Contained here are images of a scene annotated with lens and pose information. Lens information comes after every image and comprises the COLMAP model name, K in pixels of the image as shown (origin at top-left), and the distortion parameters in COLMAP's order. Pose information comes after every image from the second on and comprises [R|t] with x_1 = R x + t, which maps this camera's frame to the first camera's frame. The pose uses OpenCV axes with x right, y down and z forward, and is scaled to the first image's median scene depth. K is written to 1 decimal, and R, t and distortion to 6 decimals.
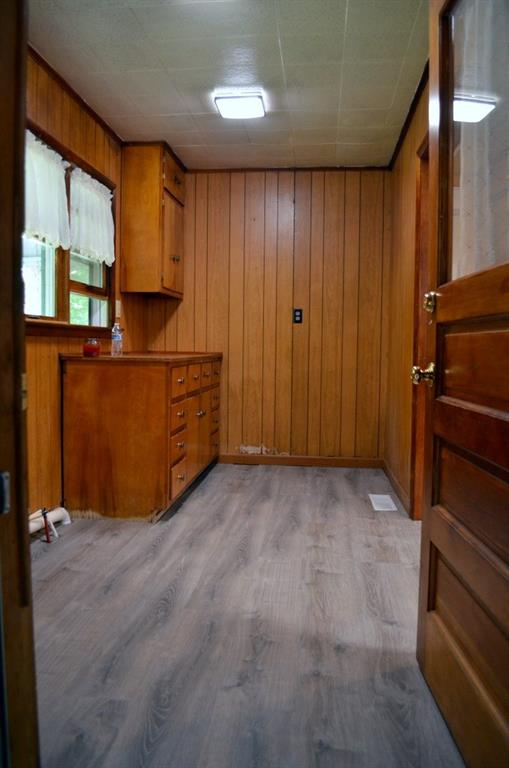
lens RADIAL K [[607.5, 0, 254.0], [0, 607.5, 381.9], [0, 0, 1]] dist [-0.076055, 0.004863]
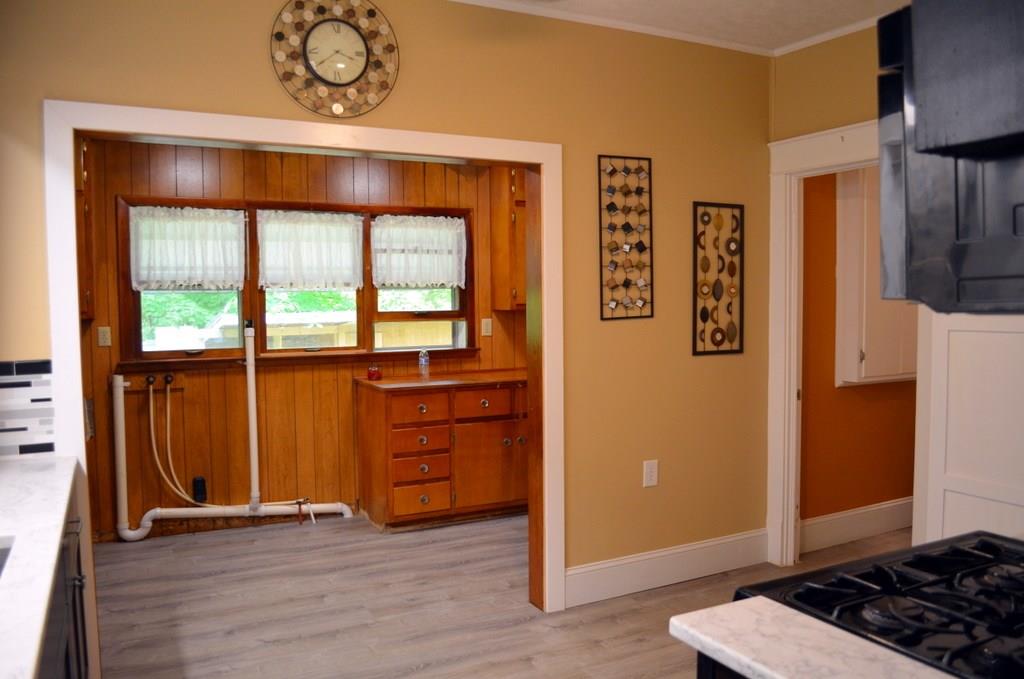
lens RADIAL K [[810.0, 0, 509.2], [0, 810.0, 340.6], [0, 0, 1]] dist [-0.076055, 0.004863]
pose [[0.533765, 0.020990, -0.845372, 1.334528], [-0.027920, 0.999584, 0.007190, -0.153994], [0.845172, 0.019765, 0.534129, 0.431479]]
